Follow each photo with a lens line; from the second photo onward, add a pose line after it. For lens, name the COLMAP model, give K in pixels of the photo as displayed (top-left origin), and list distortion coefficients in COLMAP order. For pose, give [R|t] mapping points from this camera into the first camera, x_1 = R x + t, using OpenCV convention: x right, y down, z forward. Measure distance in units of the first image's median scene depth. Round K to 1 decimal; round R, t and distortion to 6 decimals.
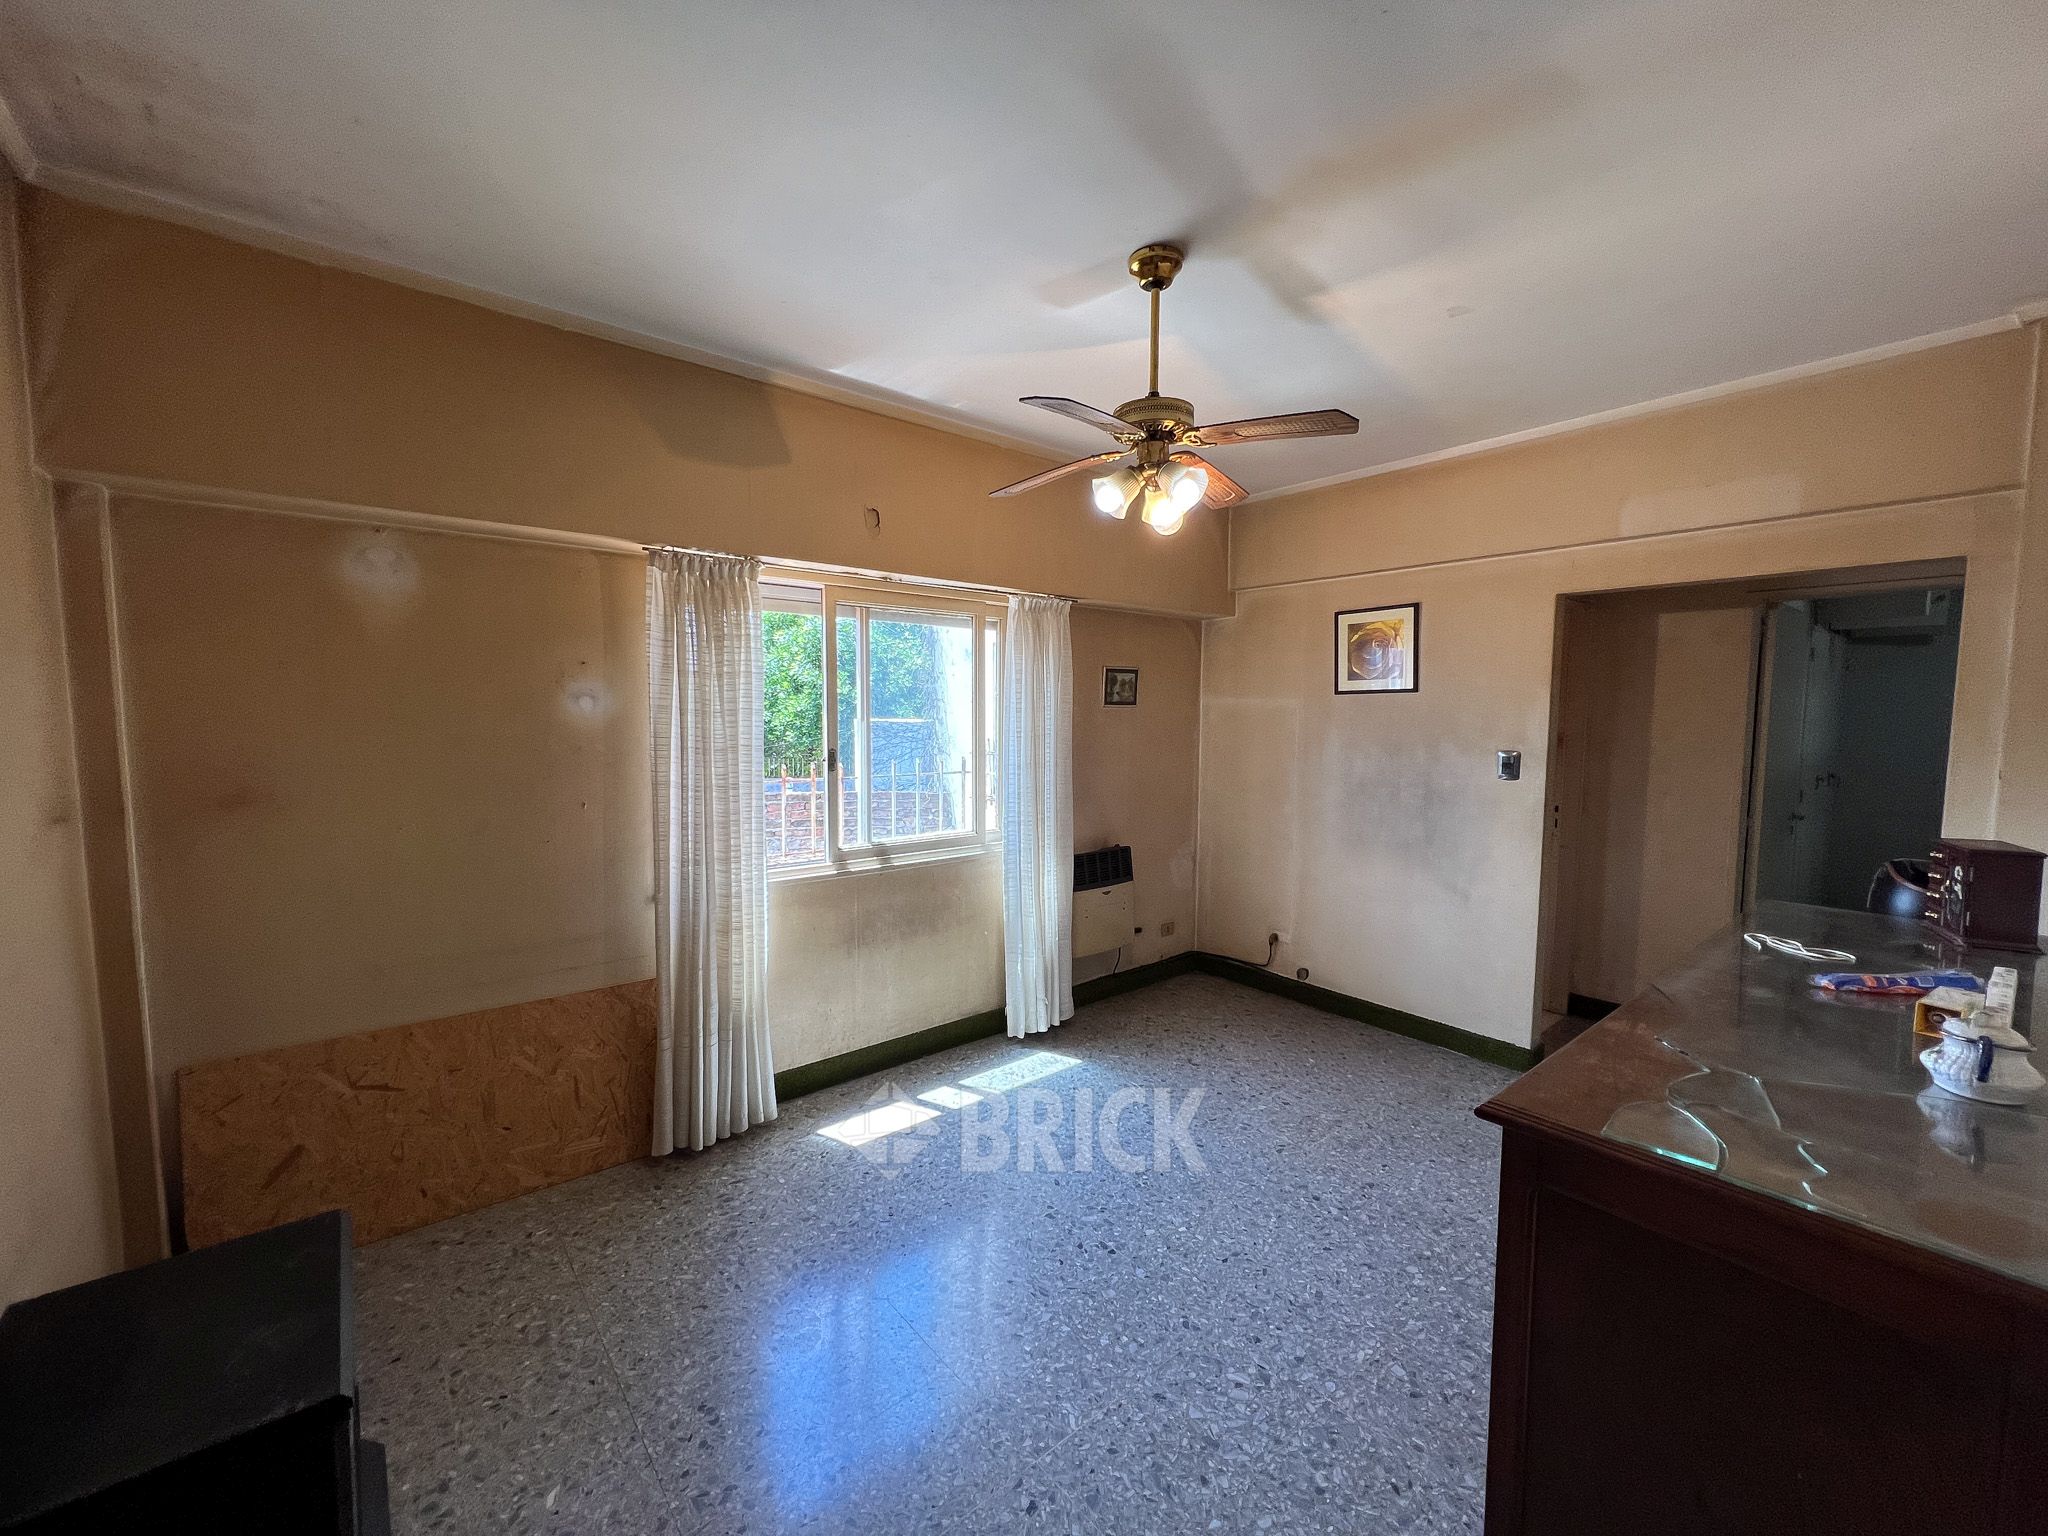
lens RADIAL K [[816.8, 0, 1025.5], [0, 816.8, 768.4], [0, 0, 1]] dist [-0.001861, 0.000869]
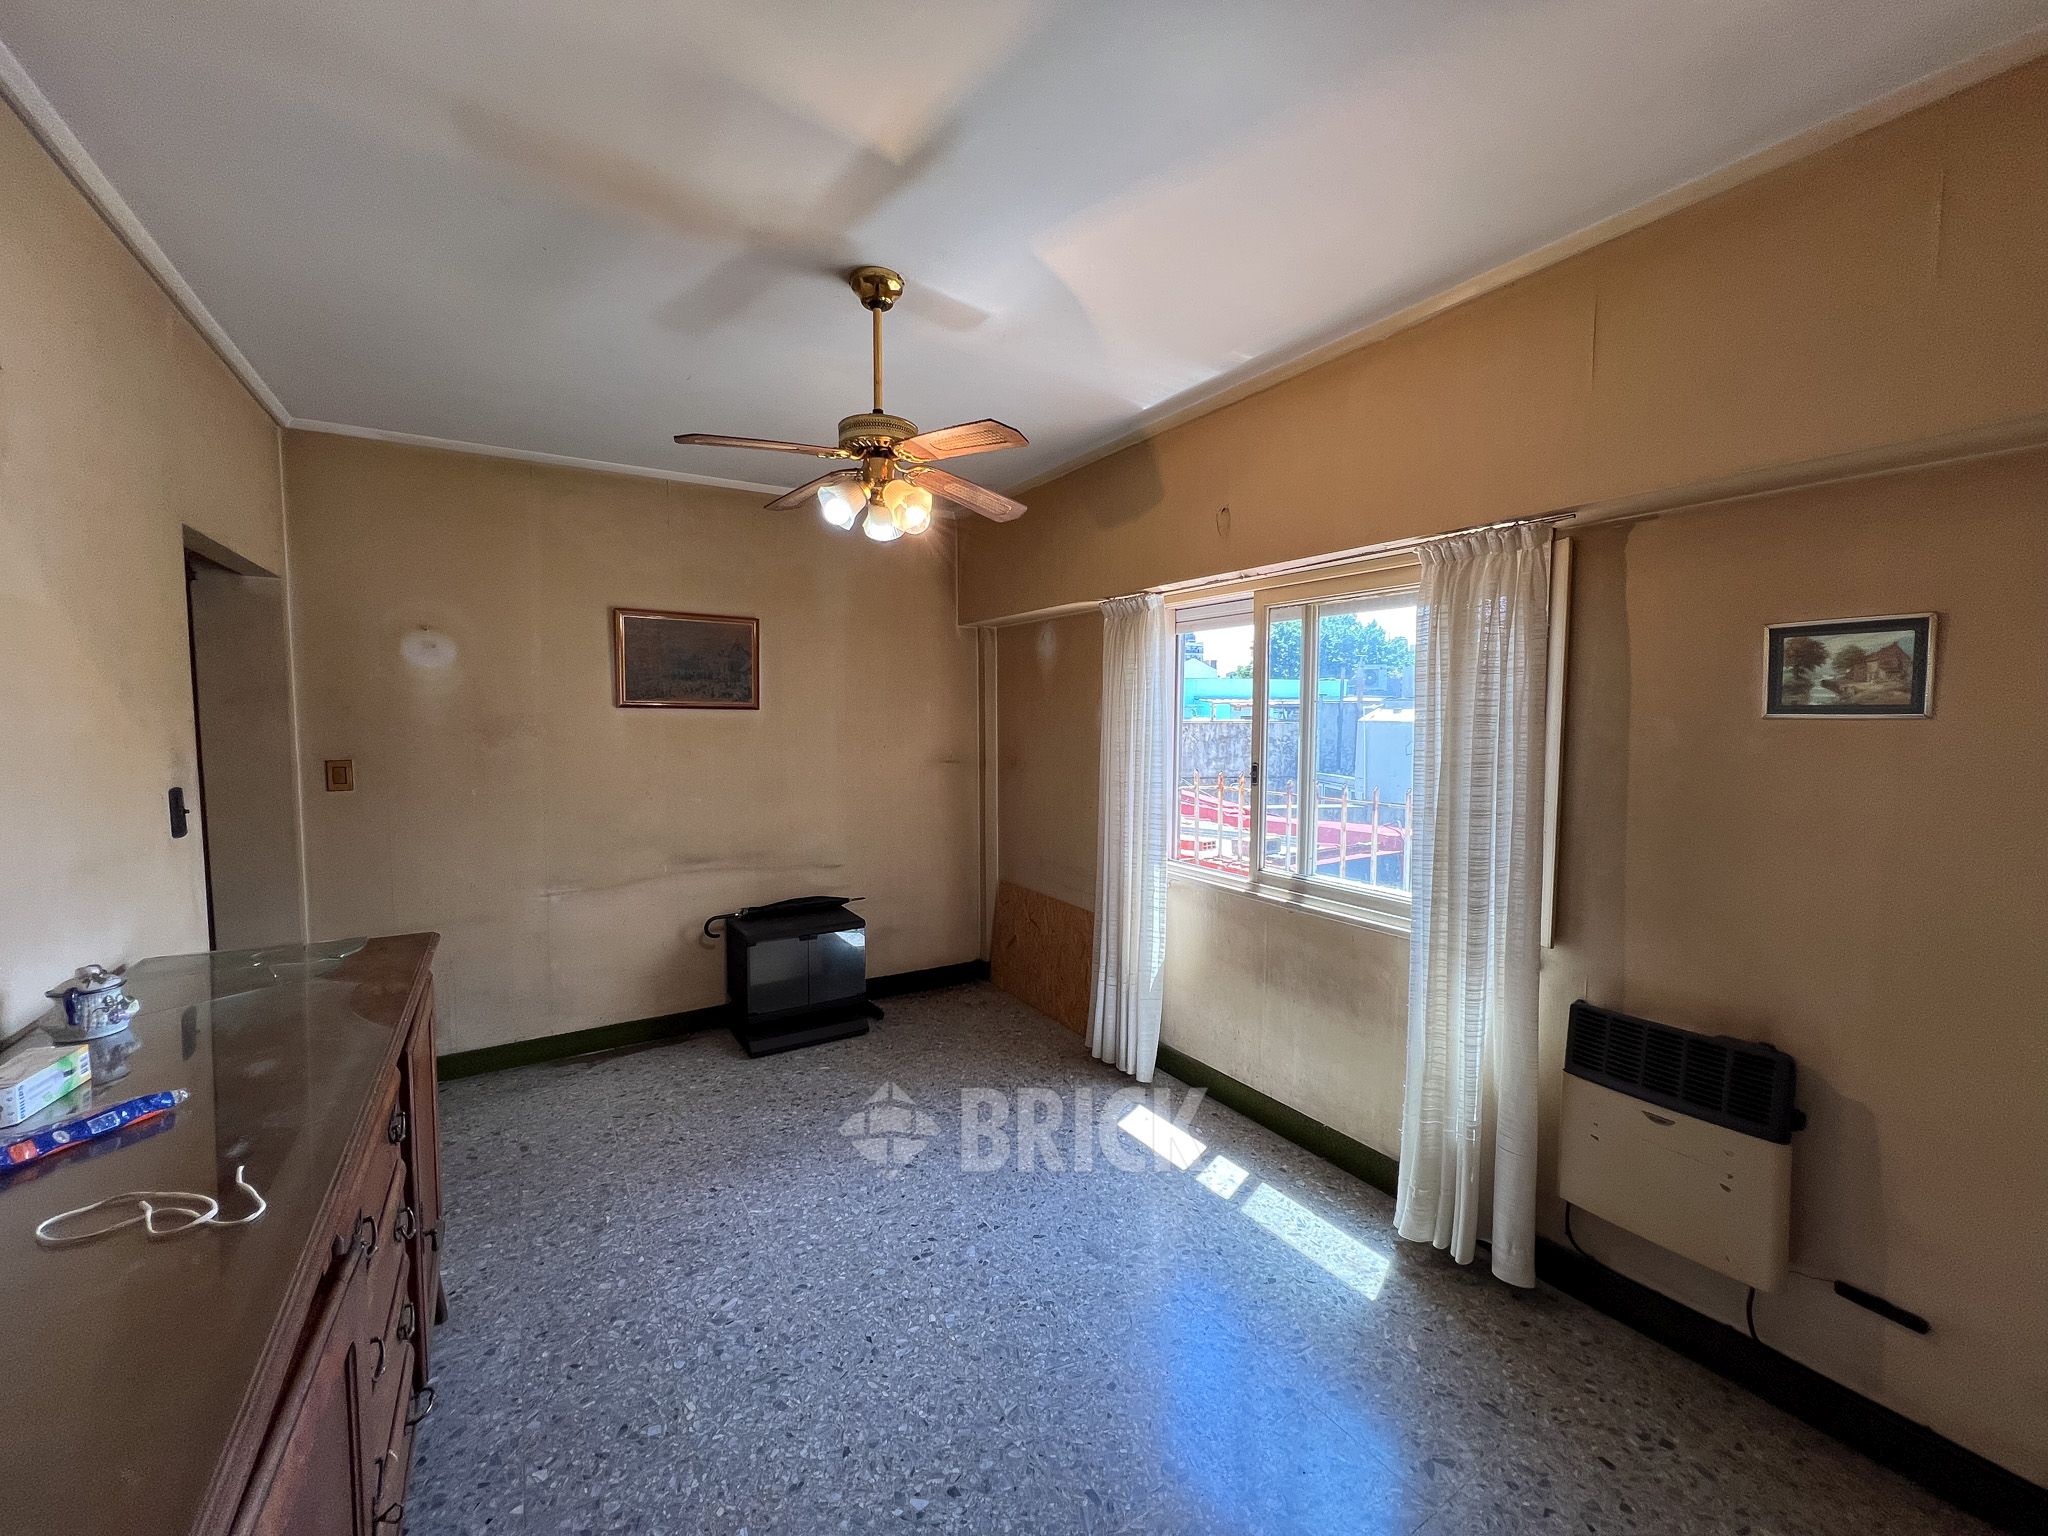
lens RADIAL K [[816.8, 0, 1022.5], [0, 816.8, 767.3], [0, 0, 1]] dist [-0.001861, 0.000869]
pose [[-0.136685, 0.057469, -0.988946, 0.966757], [-0.077425, 0.994642, 0.068501, -0.081155], [0.987584, 0.085933, -0.131503, 1.116475]]
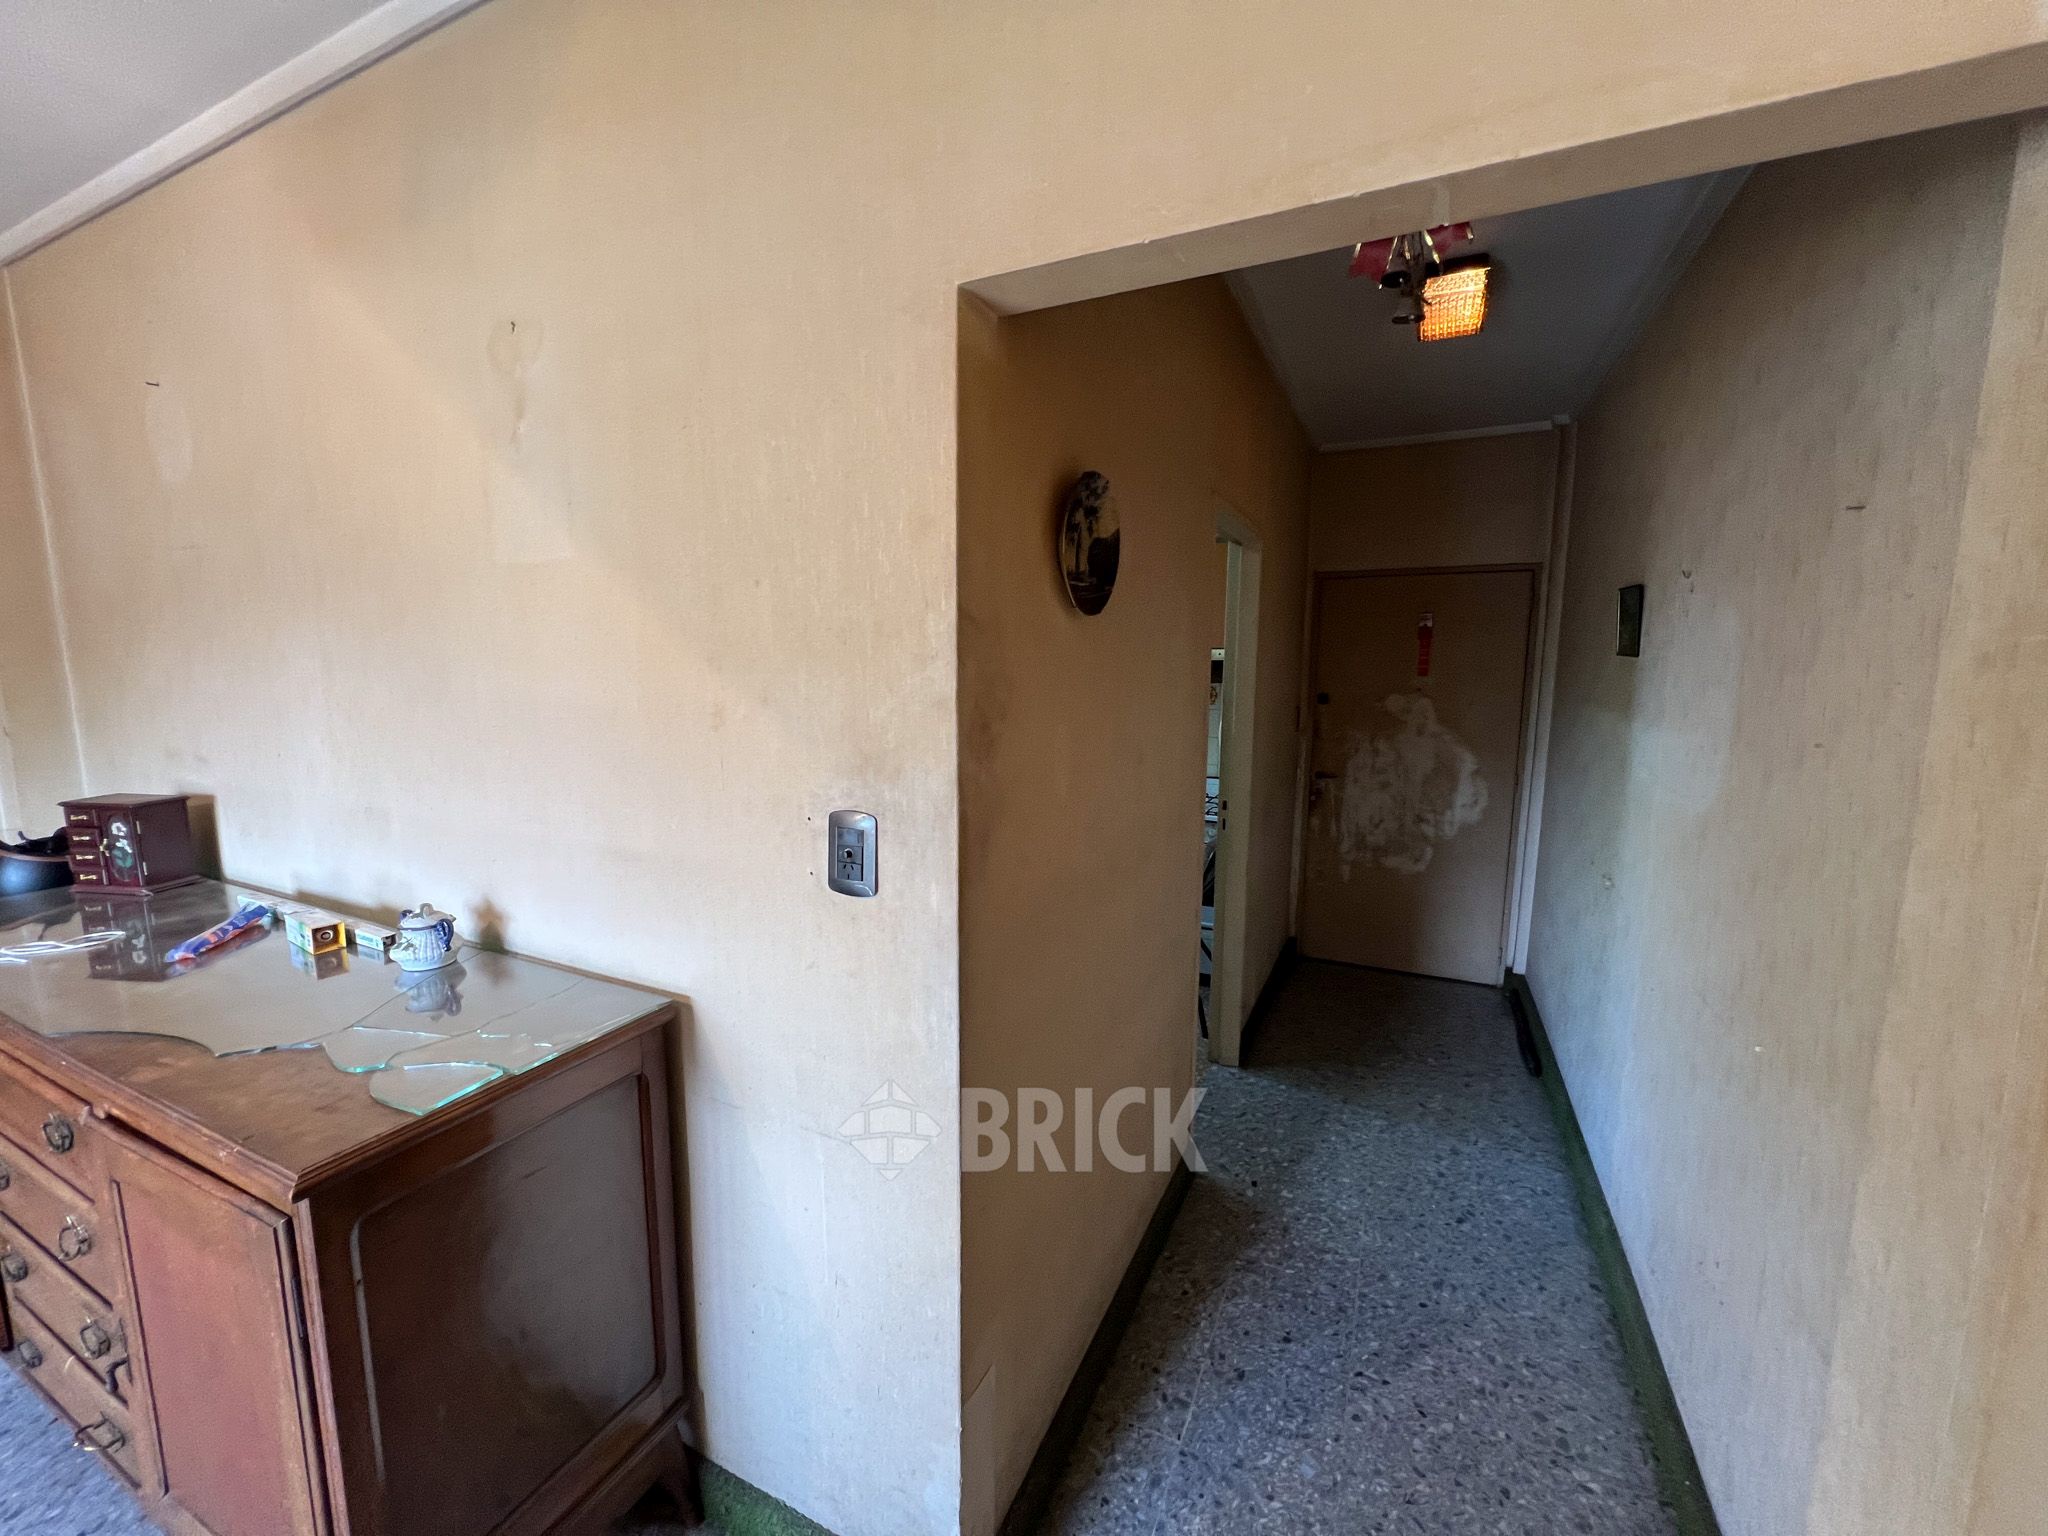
lens RADIAL K [[816.8, 0, 1023.4], [0, 816.8, 769.1], [0, 0, 1]] dist [-0.001861, 0.000869]
pose [[-0.417682, -0.127708, 0.899574, -0.189180], [0.058336, 0.984261, 0.166816, -0.039238], [-0.906719, 0.122154, -0.403658, 0.275477]]
